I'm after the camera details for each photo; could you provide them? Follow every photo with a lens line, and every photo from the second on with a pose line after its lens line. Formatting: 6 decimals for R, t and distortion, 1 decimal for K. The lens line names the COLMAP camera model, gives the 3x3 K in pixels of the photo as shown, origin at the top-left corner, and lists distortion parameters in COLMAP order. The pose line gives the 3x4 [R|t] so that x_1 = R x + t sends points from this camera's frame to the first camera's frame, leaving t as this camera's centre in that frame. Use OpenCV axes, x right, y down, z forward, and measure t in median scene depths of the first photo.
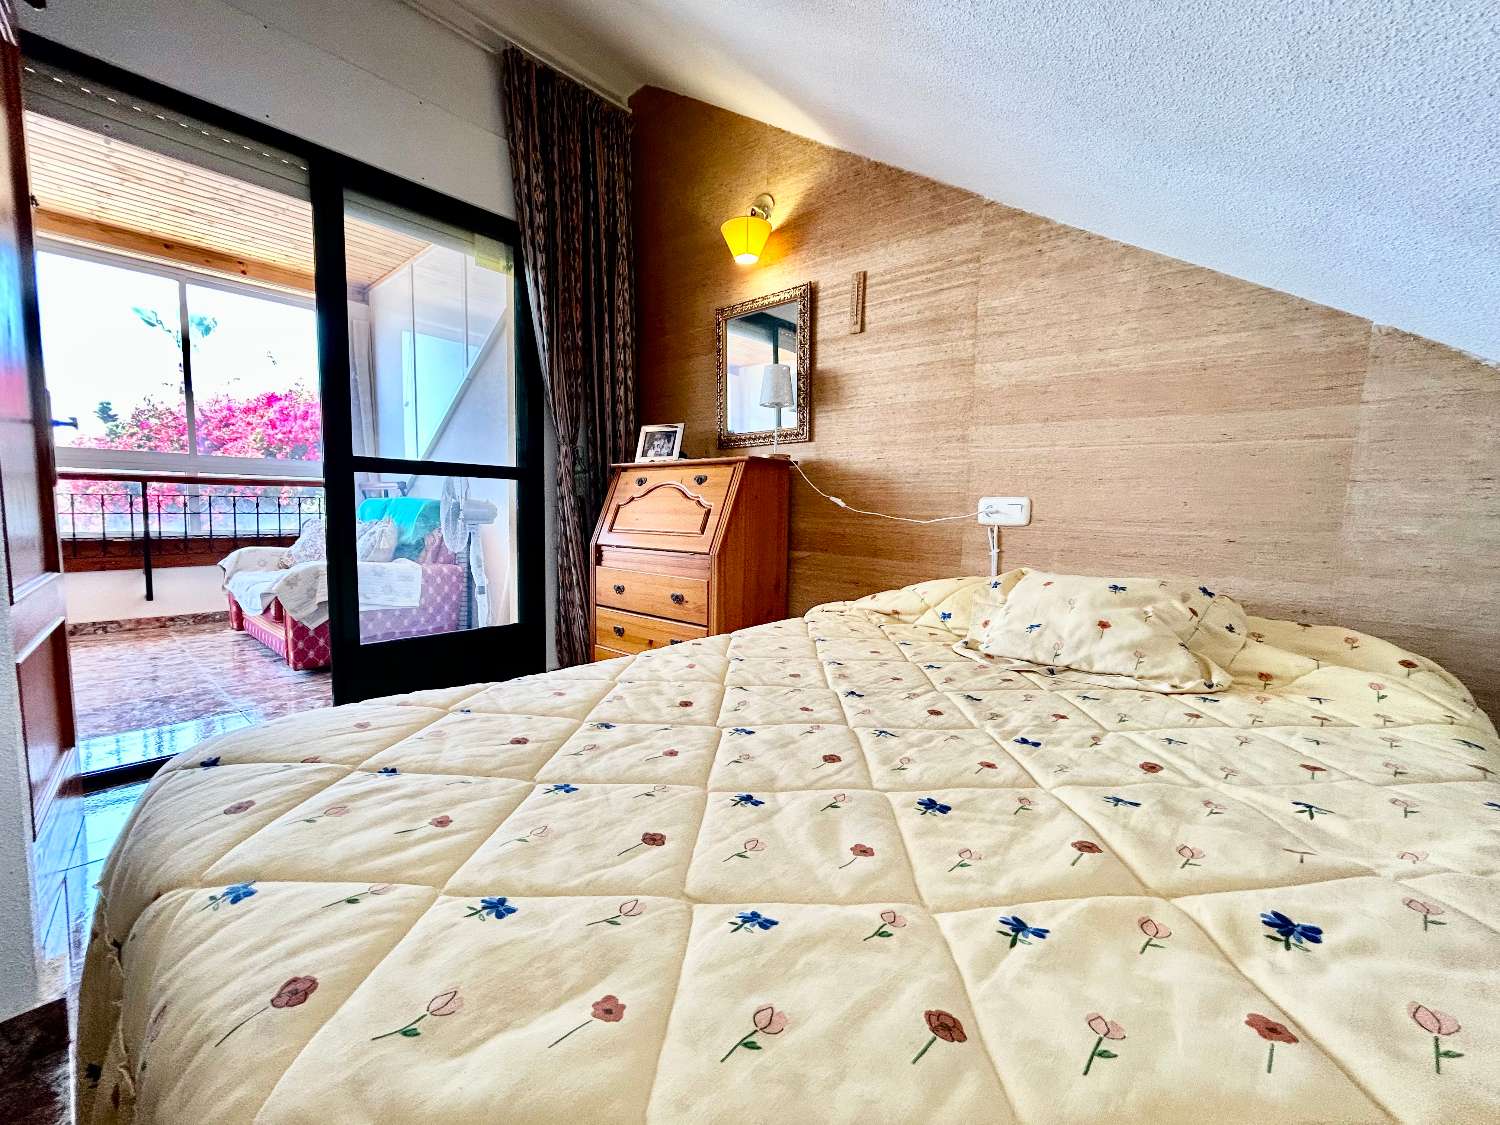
lens RADIAL K [[600.4, 0, 748.1], [0, 600.4, 556.7], [0, 0, 1]] dist [-0.000836, 0.000525]
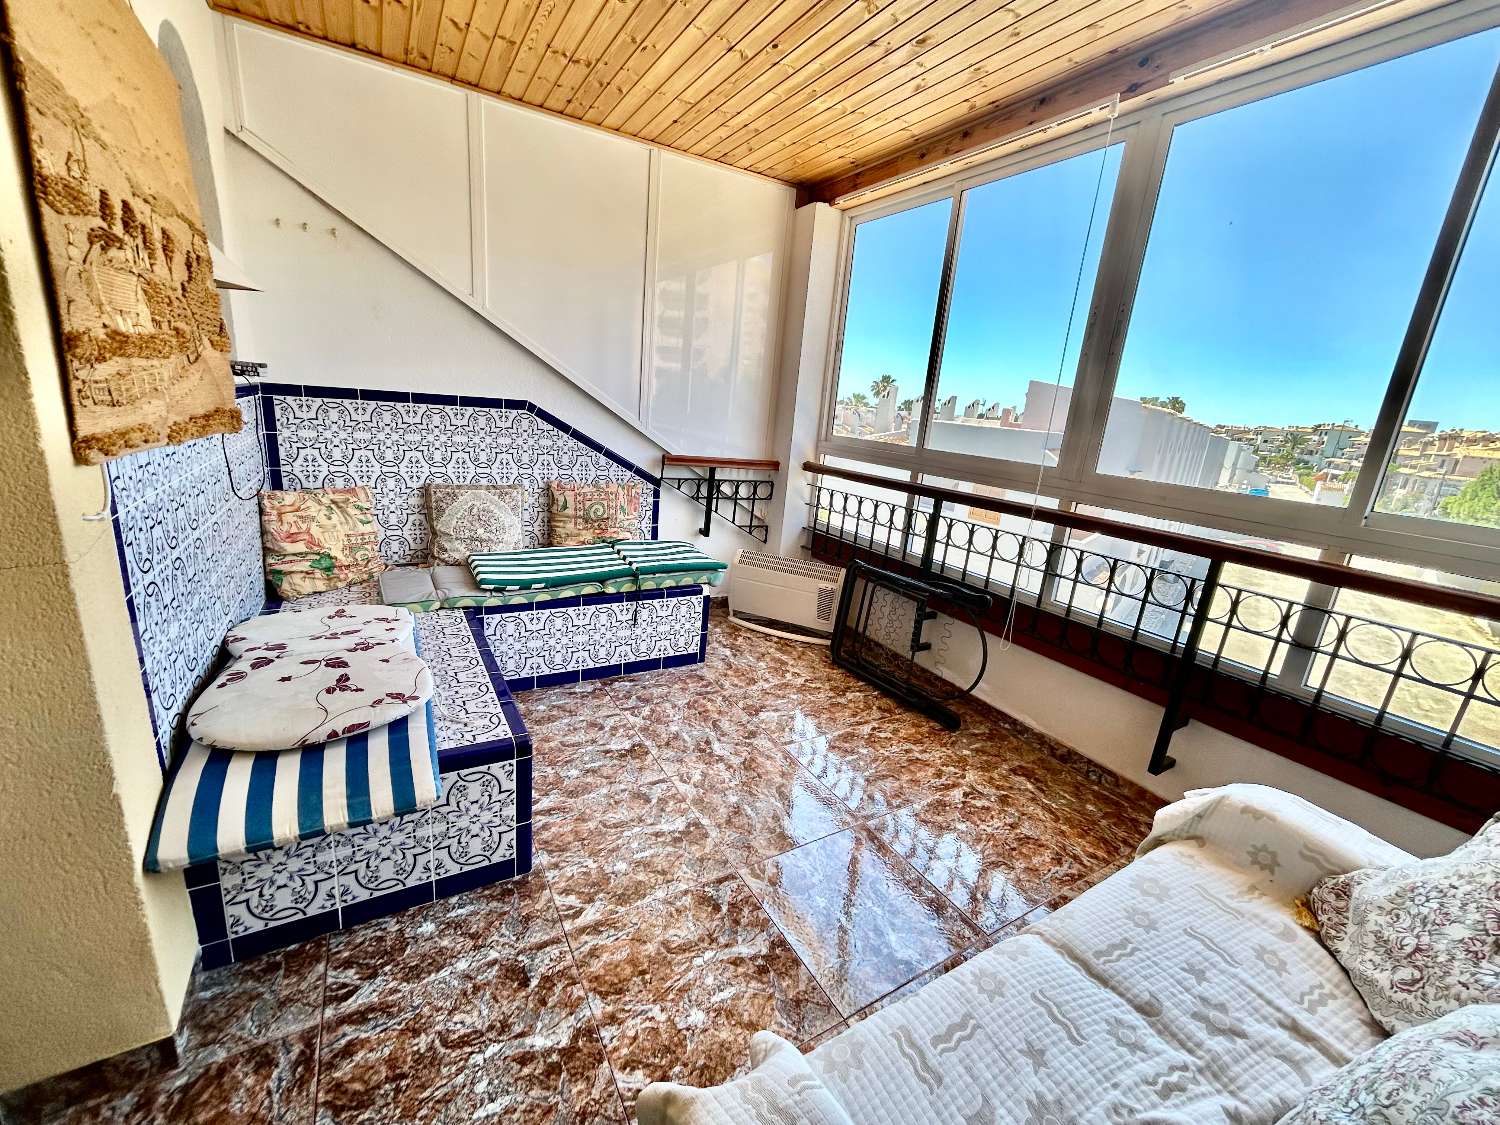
lens RADIAL K [[600.4, 0, 748.1], [0, 600.4, 556.7], [0, 0, 1]] dist [-0.000836, 0.000525]
pose [[-0.309828, 0.195629, -0.930449, -0.419473], [-0.164289, 0.952869, 0.255049, -0.179363], [0.936491, 0.231884, -0.263086, 0.741580]]
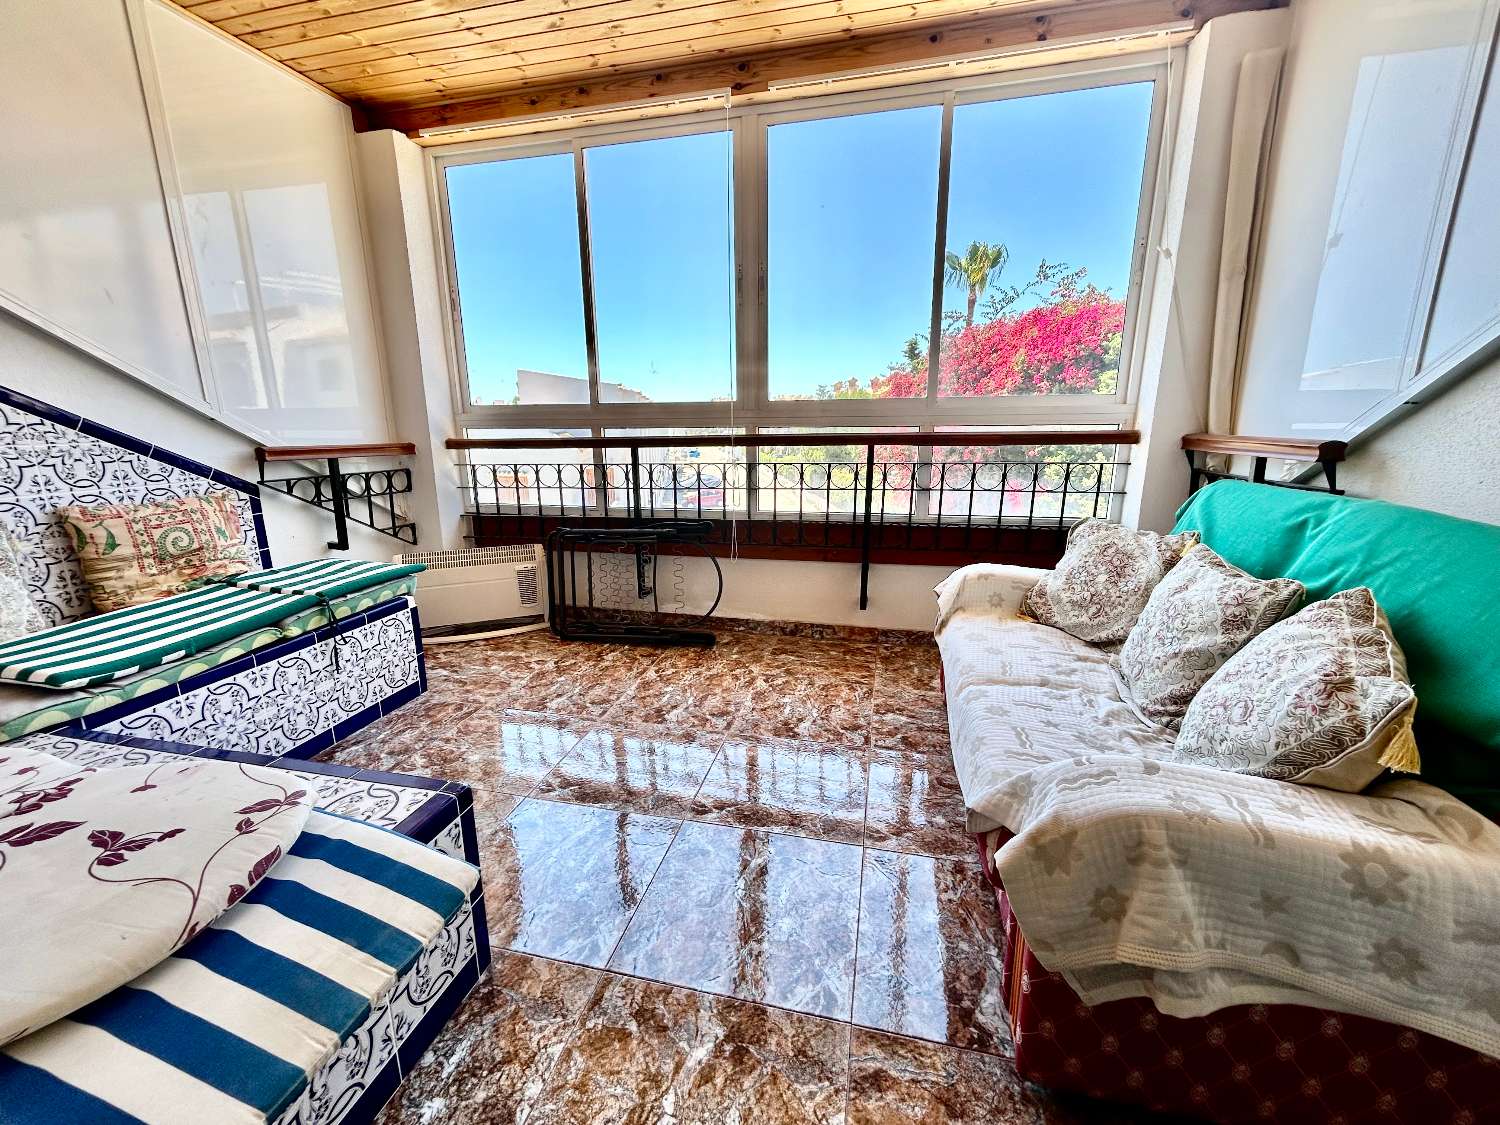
lens RADIAL K [[600.4, 0, 748.1], [0, 600.4, 556.7], [0, 0, 1]] dist [-0.000836, 0.000525]
pose [[0.463934, 0.179766, -0.867439, -0.427076], [-0.055694, 0.983176, 0.173965, -0.105341], [0.884118, -0.032397, 0.466140, 0.523249]]
